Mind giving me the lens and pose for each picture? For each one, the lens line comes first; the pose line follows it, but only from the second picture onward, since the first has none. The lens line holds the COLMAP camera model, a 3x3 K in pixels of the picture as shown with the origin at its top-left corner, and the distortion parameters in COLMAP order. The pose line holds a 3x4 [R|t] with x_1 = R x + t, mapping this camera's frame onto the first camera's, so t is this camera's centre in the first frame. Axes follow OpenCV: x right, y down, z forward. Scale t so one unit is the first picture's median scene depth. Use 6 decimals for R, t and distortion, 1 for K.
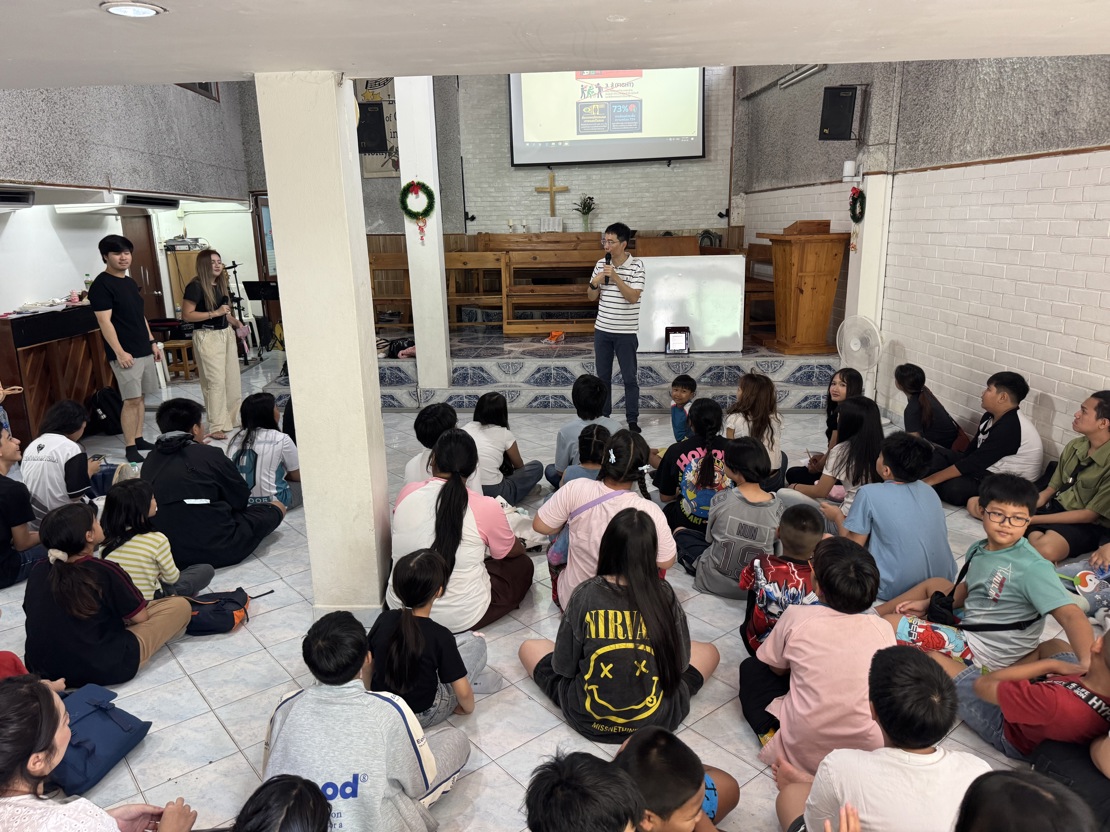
lens RADIAL K [[797.1, 0, 552.1], [0, 797.1, 421.4], [0, 0, 1]] dist [0.019386, -0.019533]
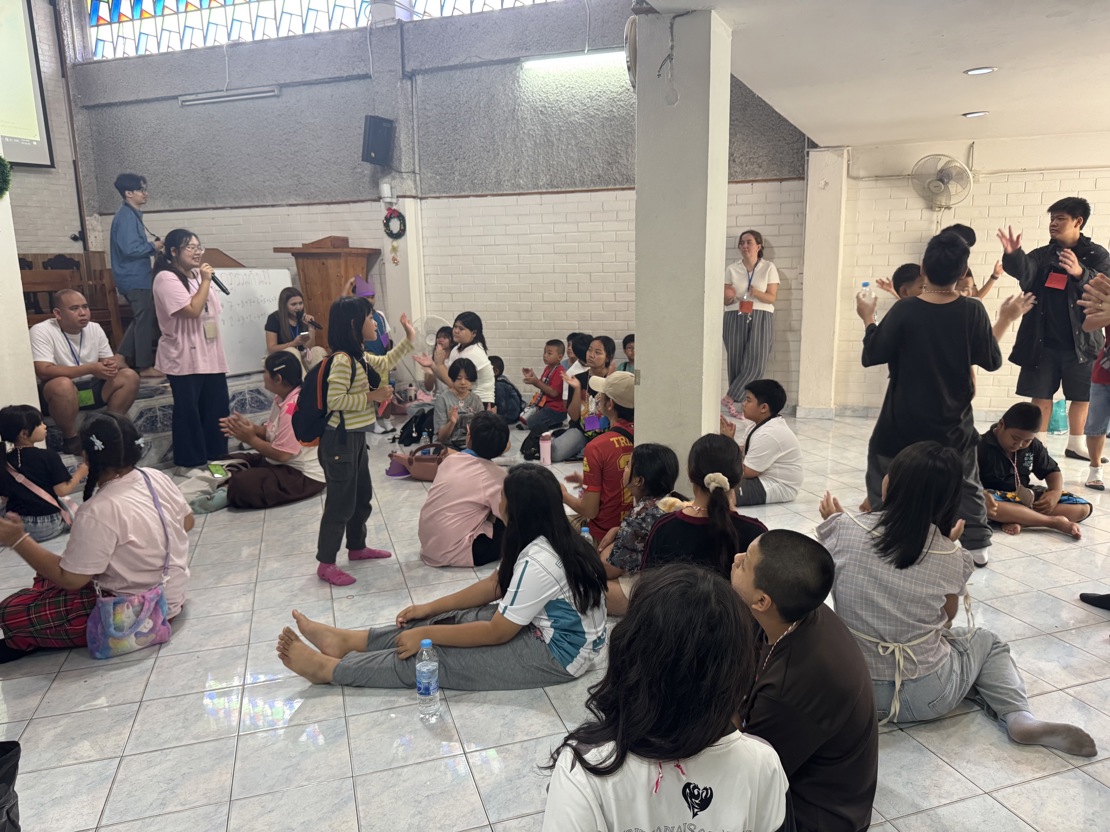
lens RADIAL K [[797.1, 0, 551.7], [0, 797.1, 420.1], [0, 0, 1]] dist [0.019386, -0.019533]
pose [[0.396473, -0.156790, 0.904558, -0.611012], [0.228610, 0.971131, 0.068128, -0.022699], [-0.889127, 0.179780, 0.420872, 0.368376]]
